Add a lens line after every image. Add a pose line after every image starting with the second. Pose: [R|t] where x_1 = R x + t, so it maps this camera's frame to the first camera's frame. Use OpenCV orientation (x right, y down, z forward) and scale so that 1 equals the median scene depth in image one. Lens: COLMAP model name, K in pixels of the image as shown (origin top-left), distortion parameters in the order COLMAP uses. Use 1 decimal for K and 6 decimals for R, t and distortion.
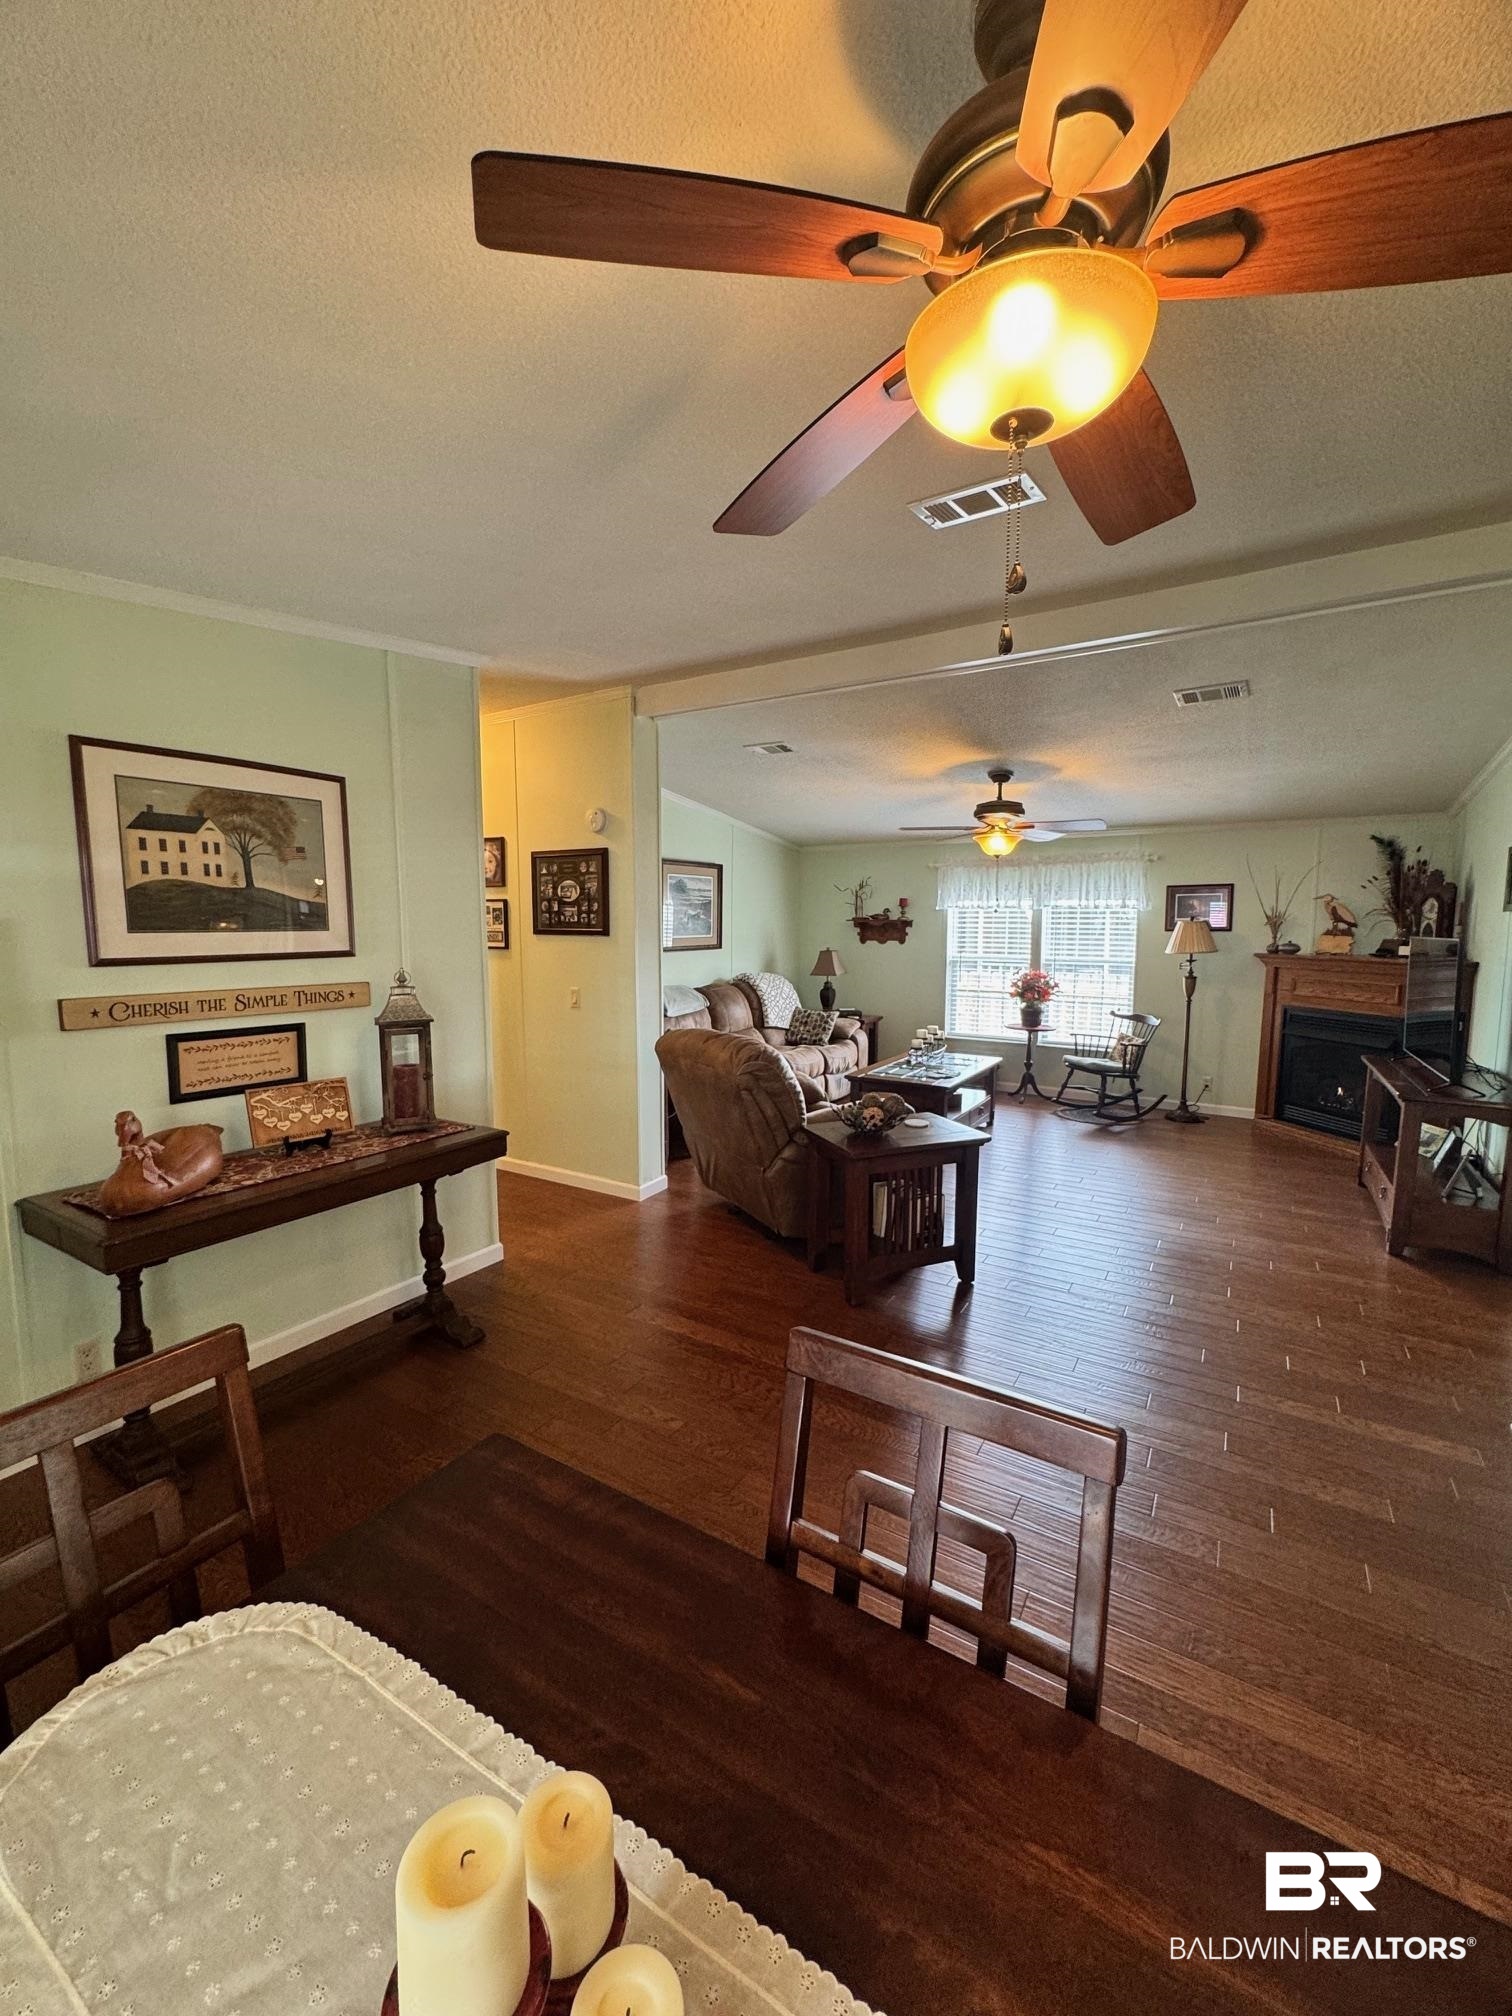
lens RADIAL K [[810.8, 0, 752.8], [0, 810.8, 1011.4], [0, 0, 1]] dist [0.000740, -0.000950]
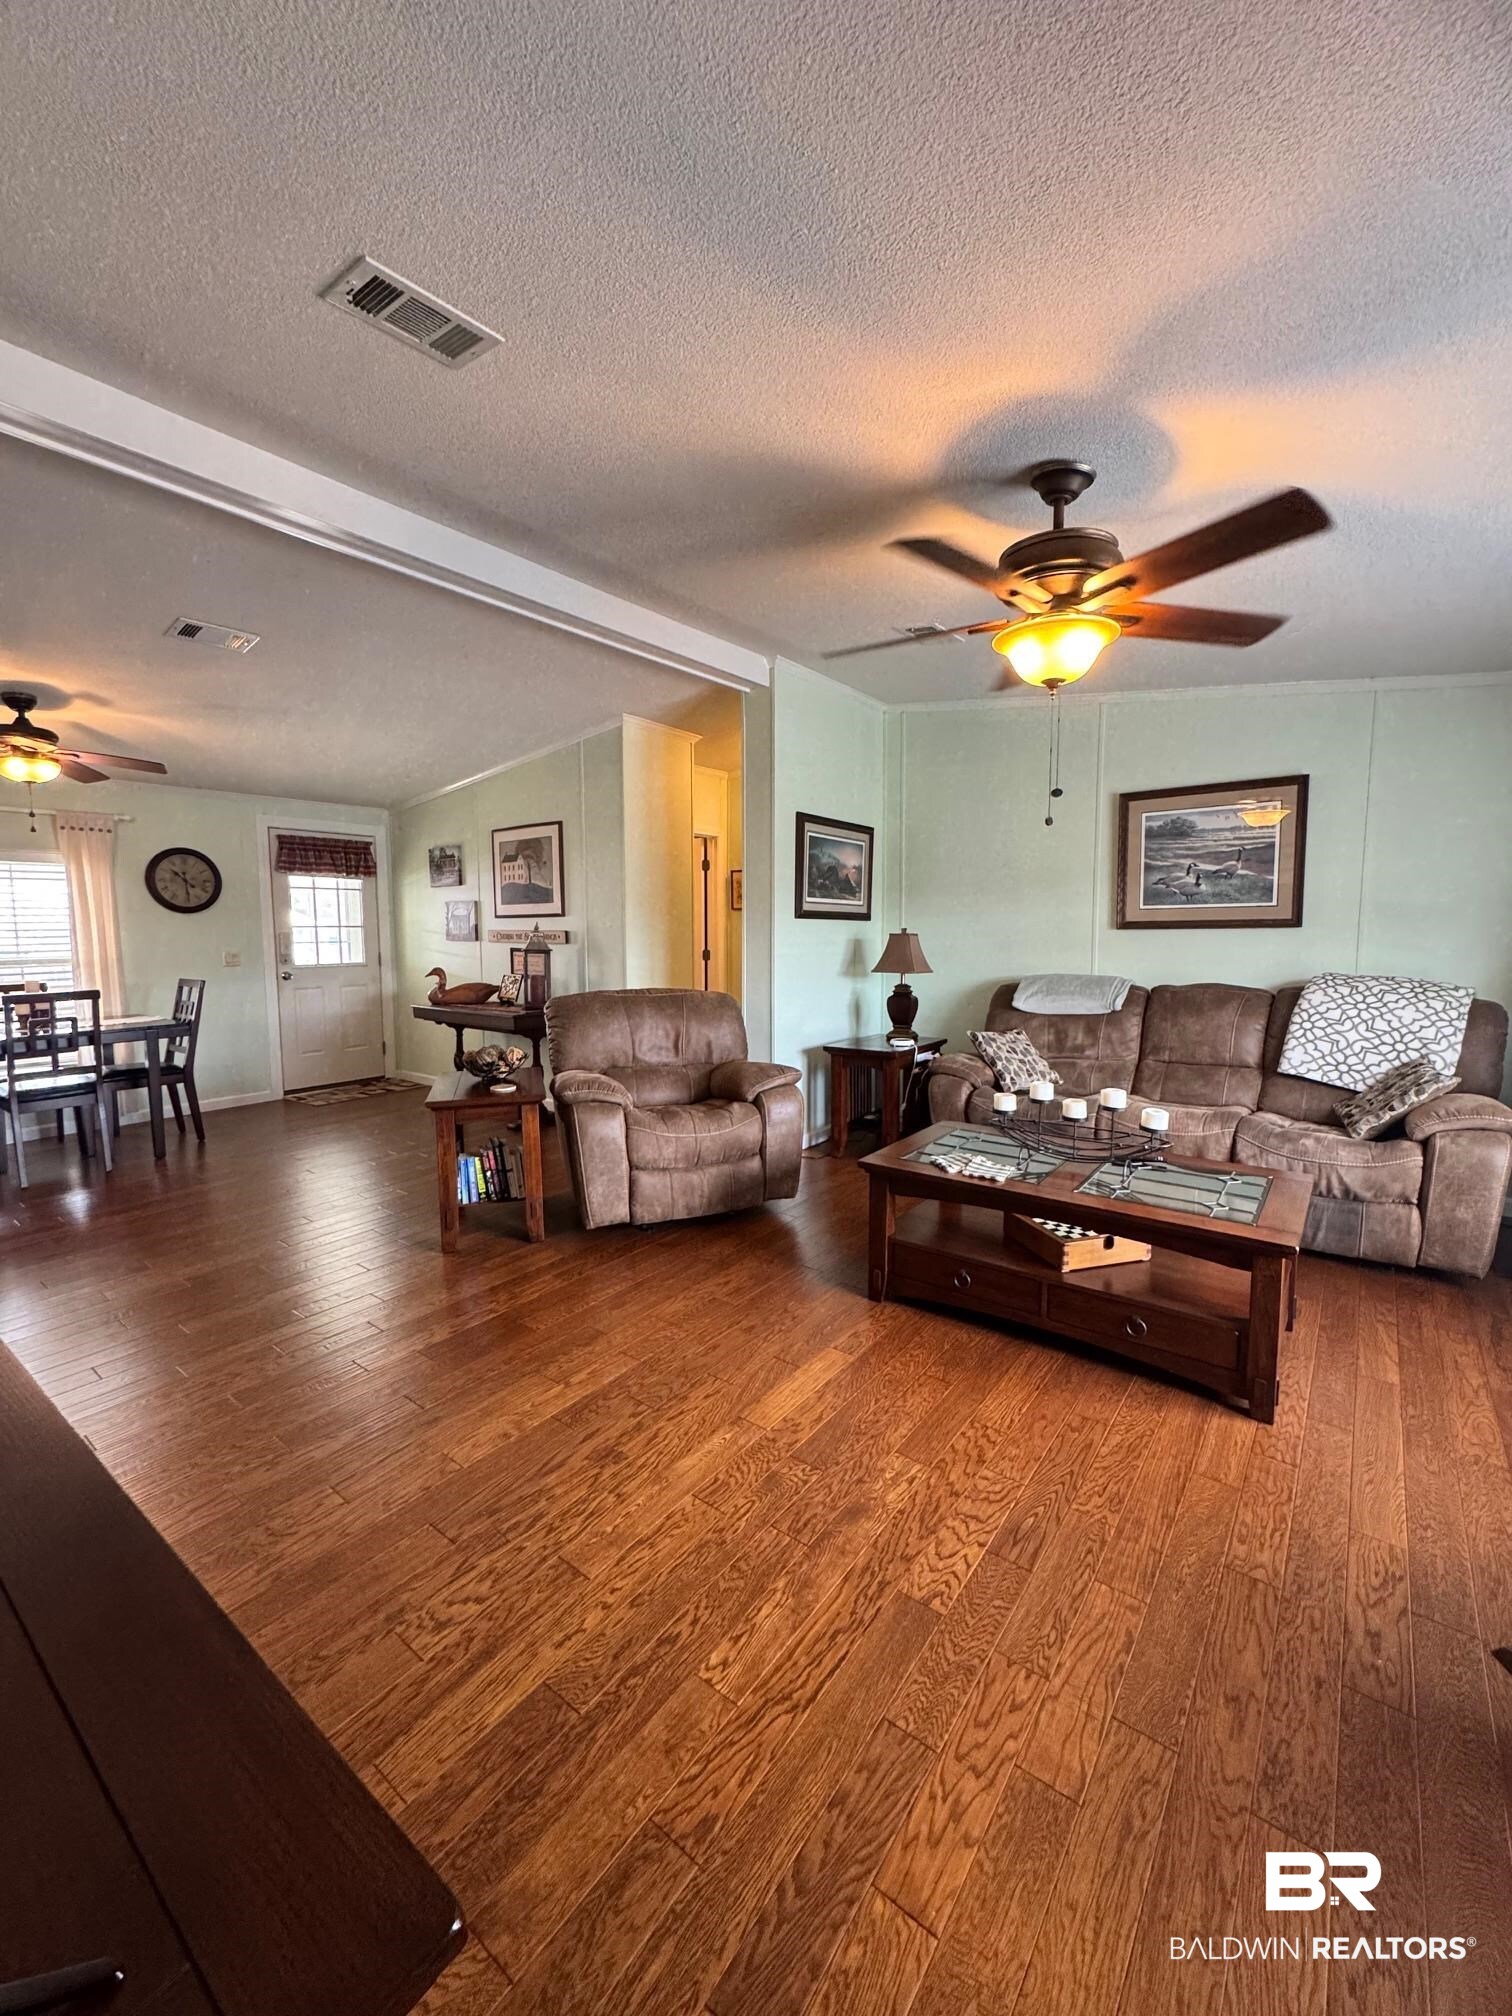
lens RADIAL K [[810.8, 0, 758.1], [0, 810.8, 1007.1], [0, 0, 1]] dist [0.000740, -0.000950]
pose [[-0.102285, 0.098892, -0.989827, 1.368961], [-0.100539, 0.988923, 0.109191, -0.114436], [0.989661, 0.110685, -0.091209, 1.694007]]
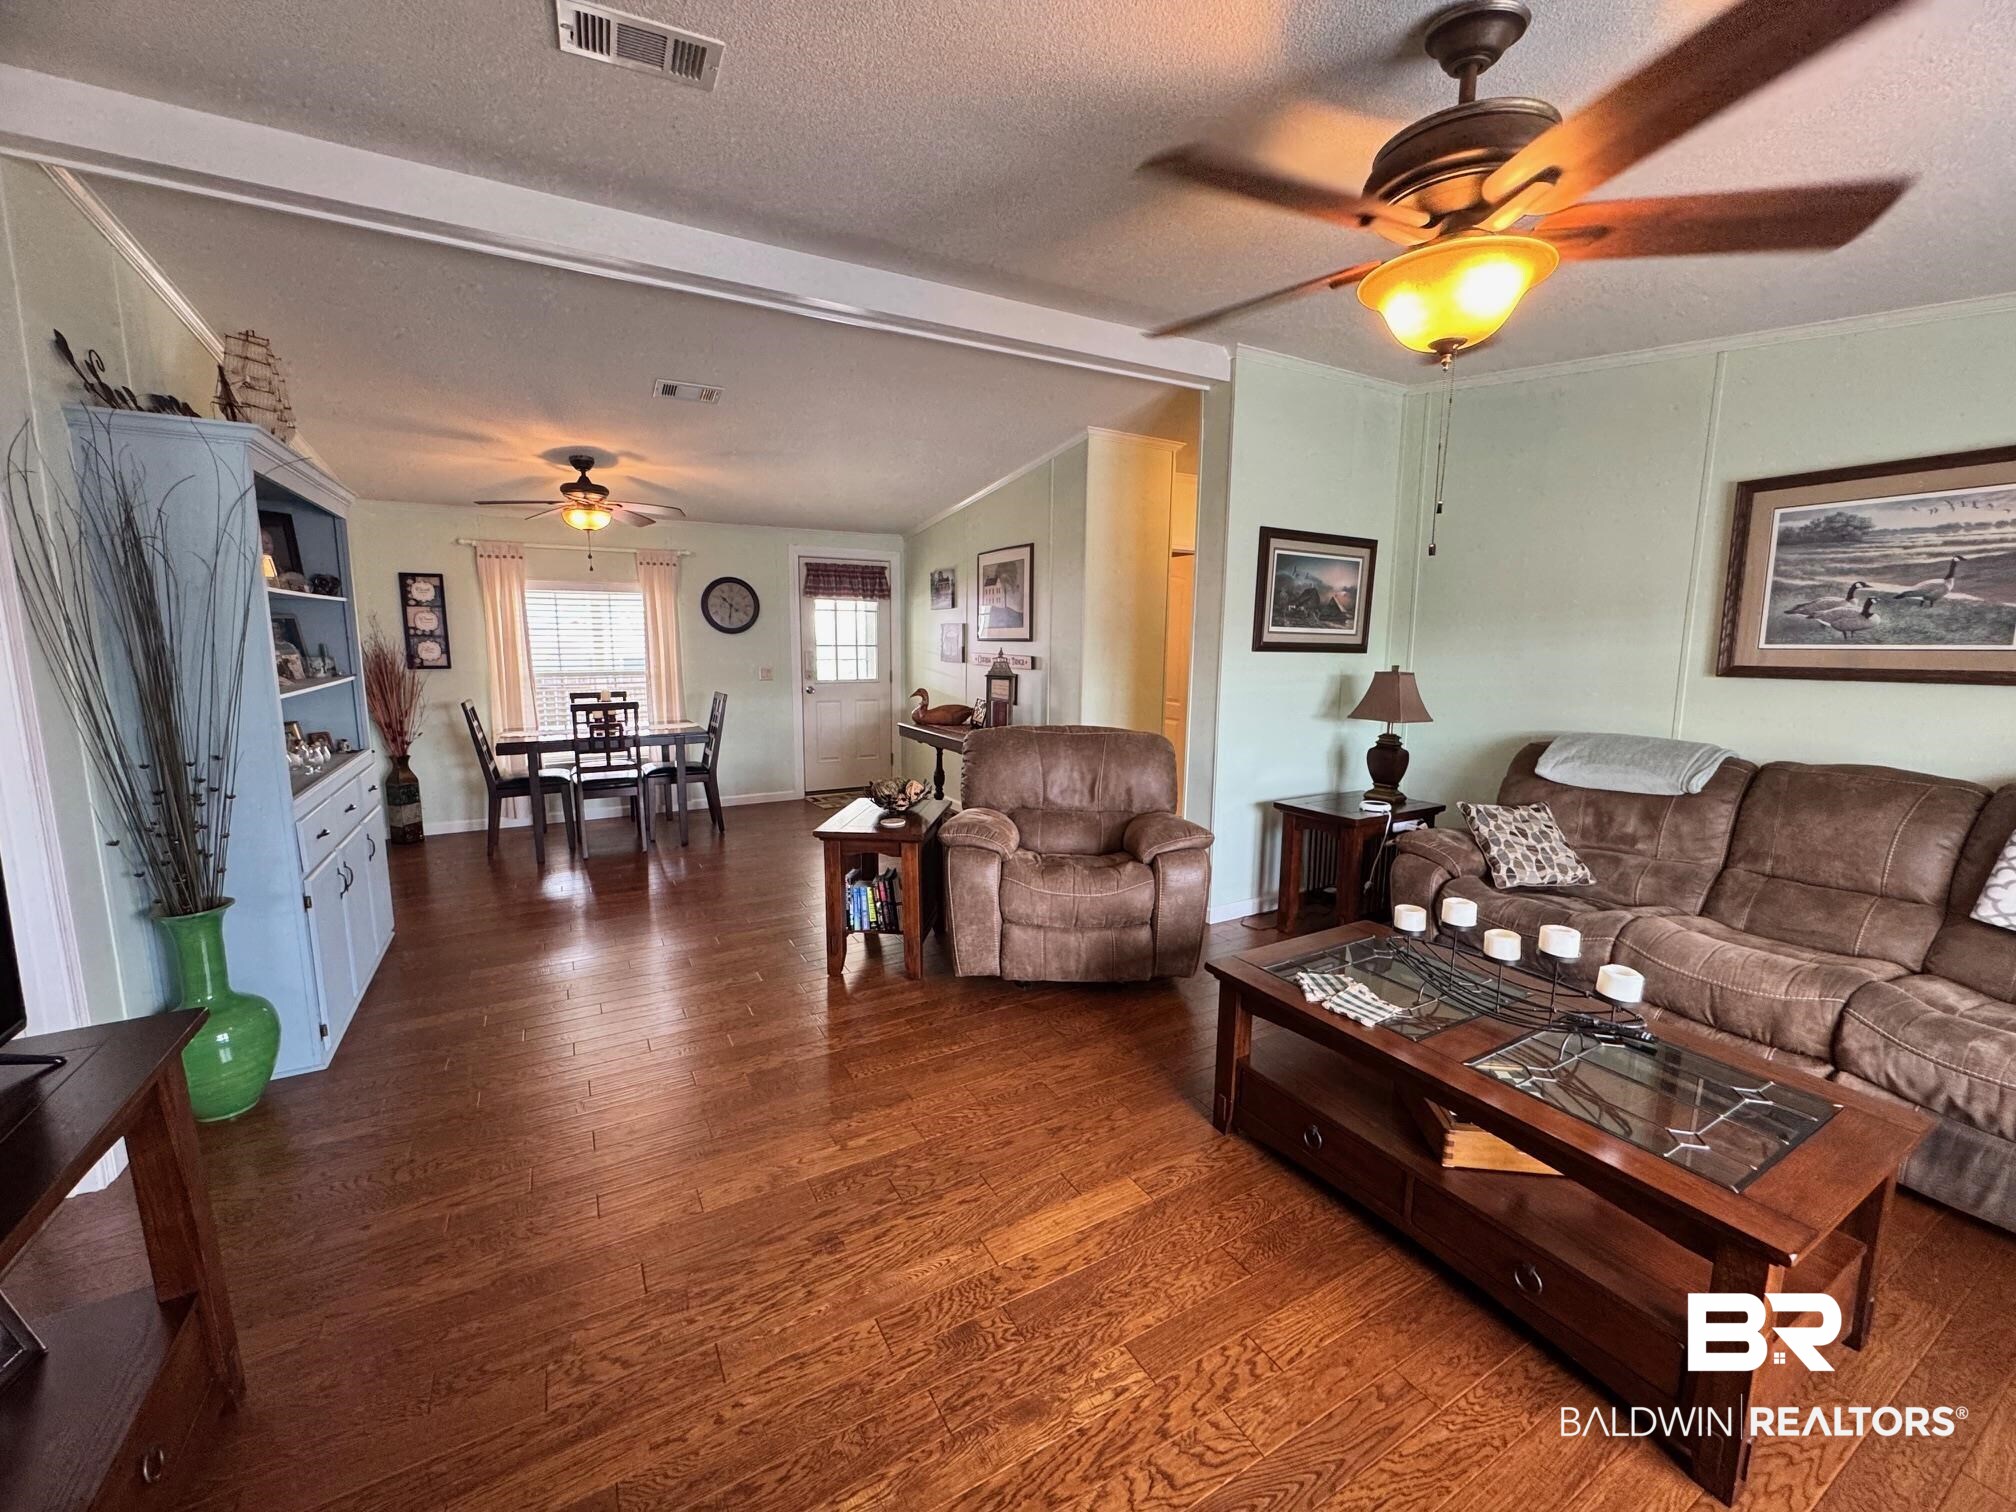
lens RADIAL K [[810.8, 0, 1005.6], [0, 810.8, 755.1], [0, 0, 1]] dist [0.000740, -0.000950]
pose [[-0.488598, 0.124504, -0.863580, 1.180079], [-0.099285, 0.975404, 0.196800, -0.178016], [0.866842, 0.181896, -0.464219, 1.909217]]
